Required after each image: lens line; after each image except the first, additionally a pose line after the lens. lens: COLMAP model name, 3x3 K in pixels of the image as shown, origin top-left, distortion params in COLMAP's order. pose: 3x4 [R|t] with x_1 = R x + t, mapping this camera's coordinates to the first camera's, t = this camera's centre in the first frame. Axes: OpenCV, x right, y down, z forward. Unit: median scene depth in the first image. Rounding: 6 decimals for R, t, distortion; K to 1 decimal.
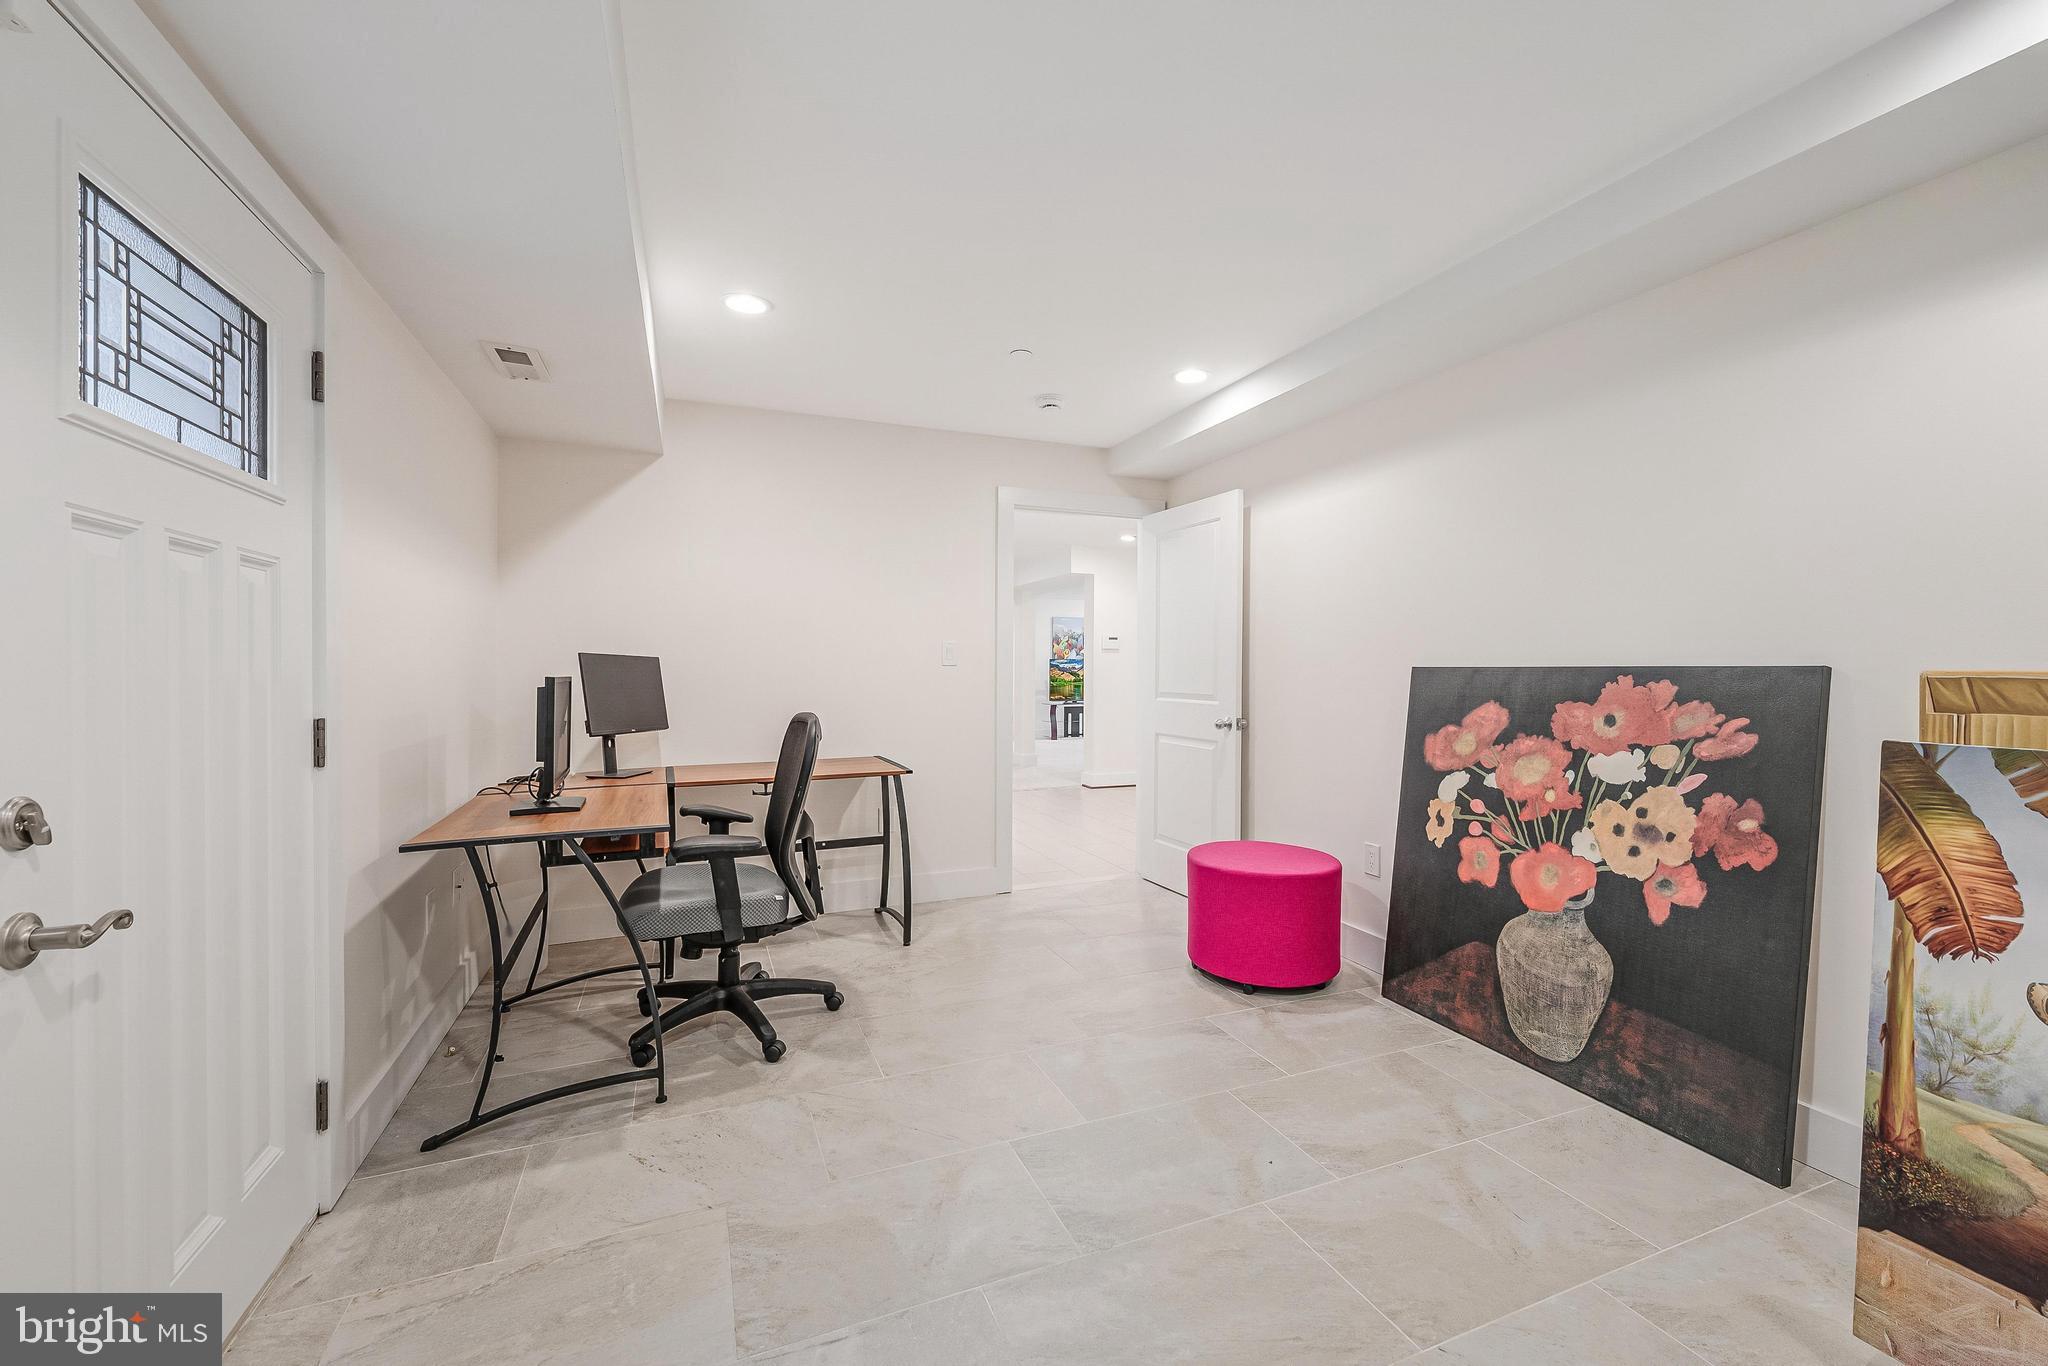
lens RADIAL K [[825.6, 0, 1024.1], [0, 825.6, 681.4], [0, 0, 1]] dist [0.003620, -0.000436]
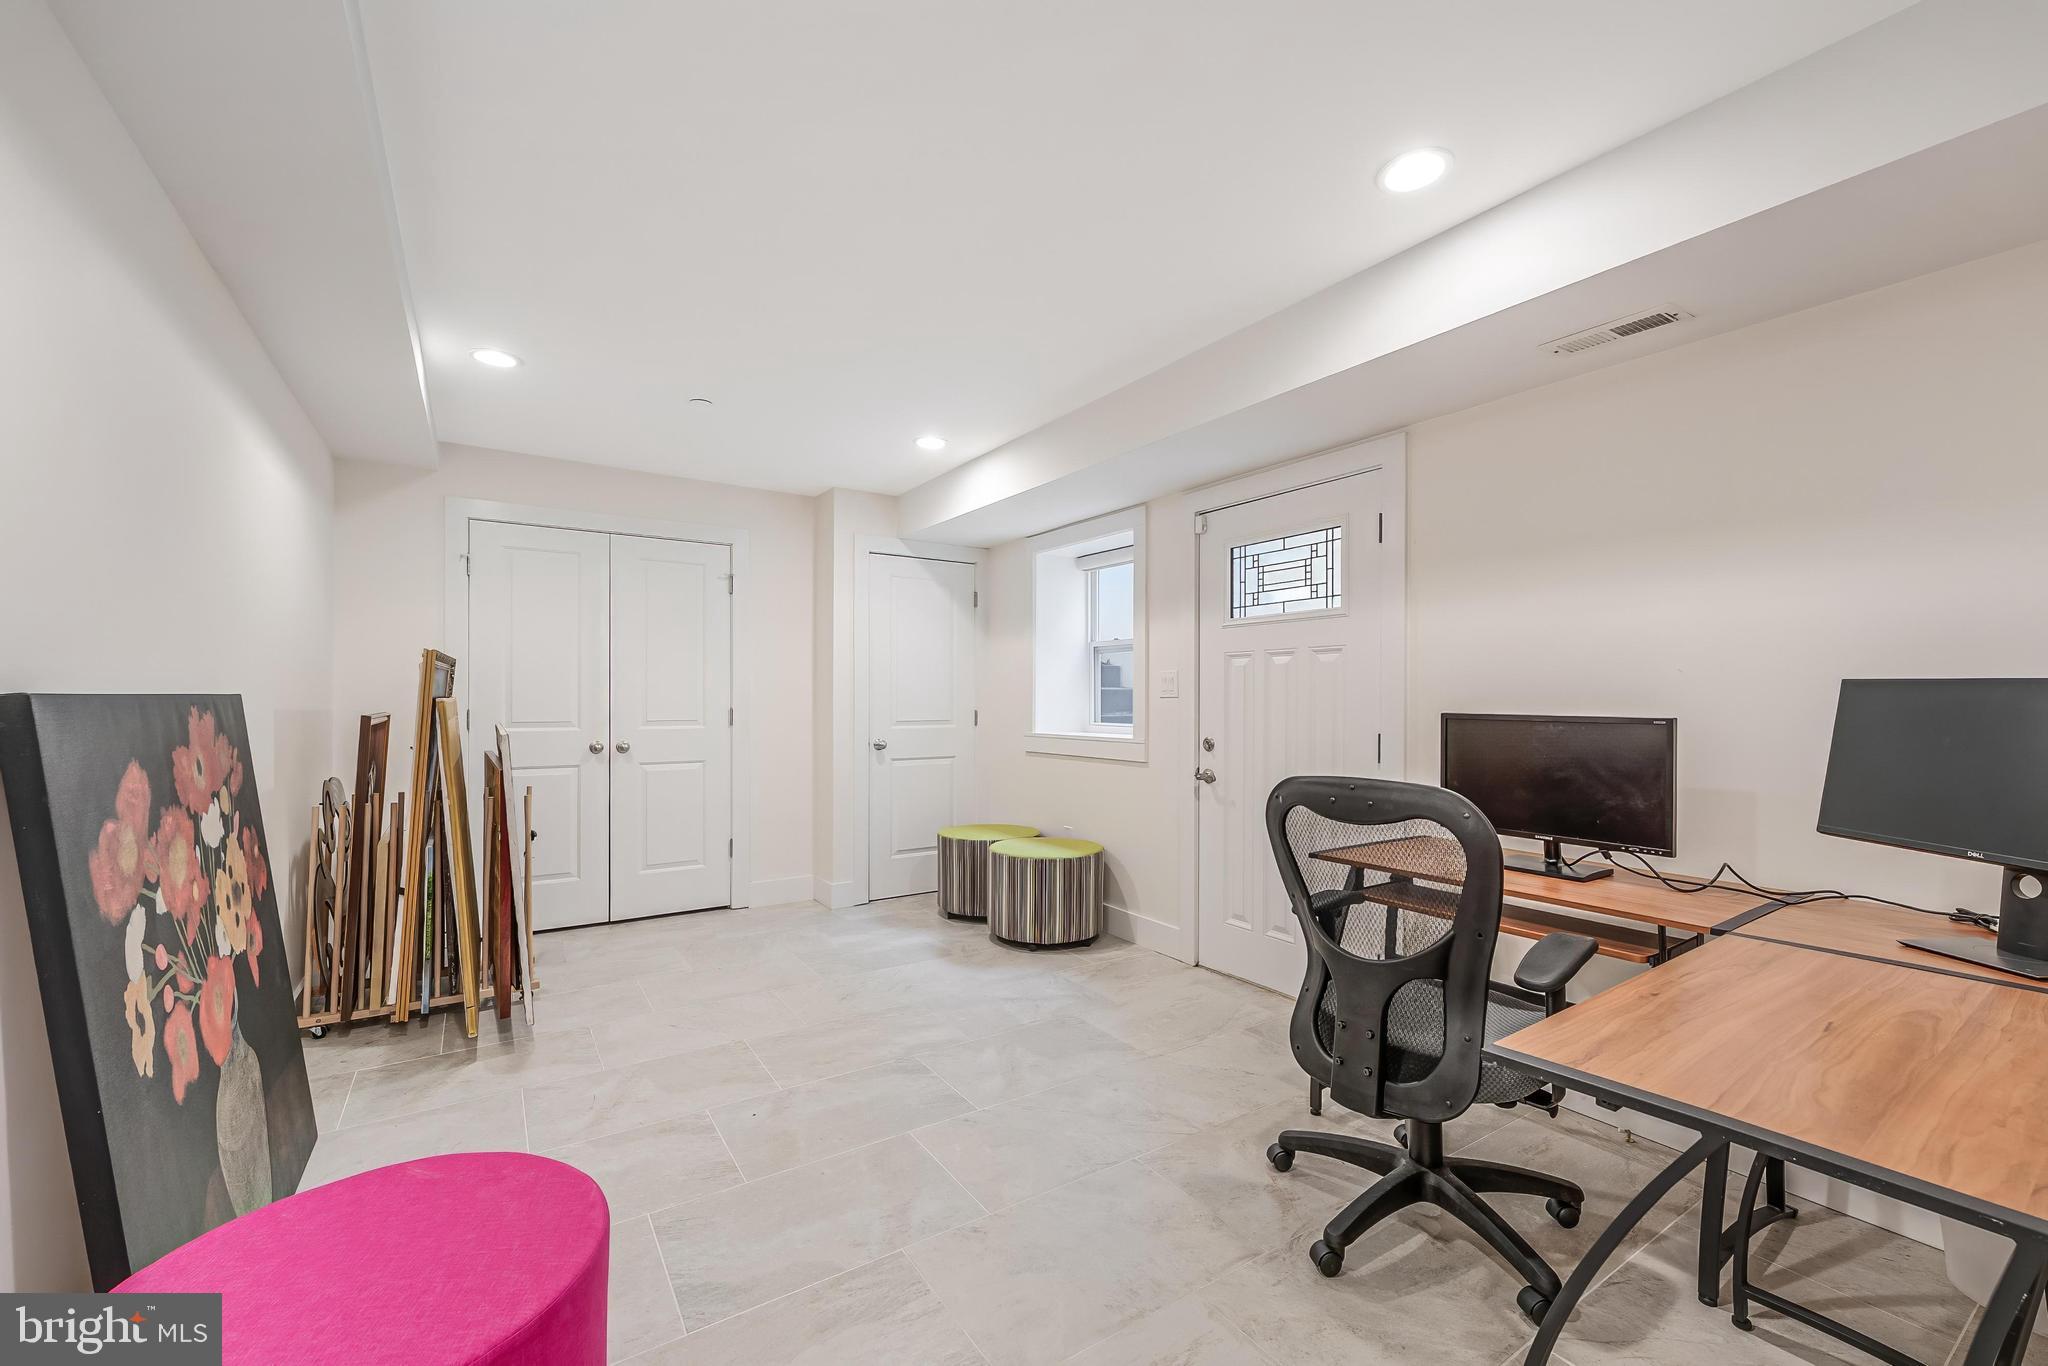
lens RADIAL K [[825.6, 0, 1020.5], [0, 825.6, 685.3], [0, 0, 1]] dist [0.003620, -0.000436]
pose [[-0.981997, -0.010208, -0.188621, 0.130186], [-0.009384, 0.999942, -0.005263, -0.027717], [0.188664, -0.003399, -0.982036, 1.907890]]
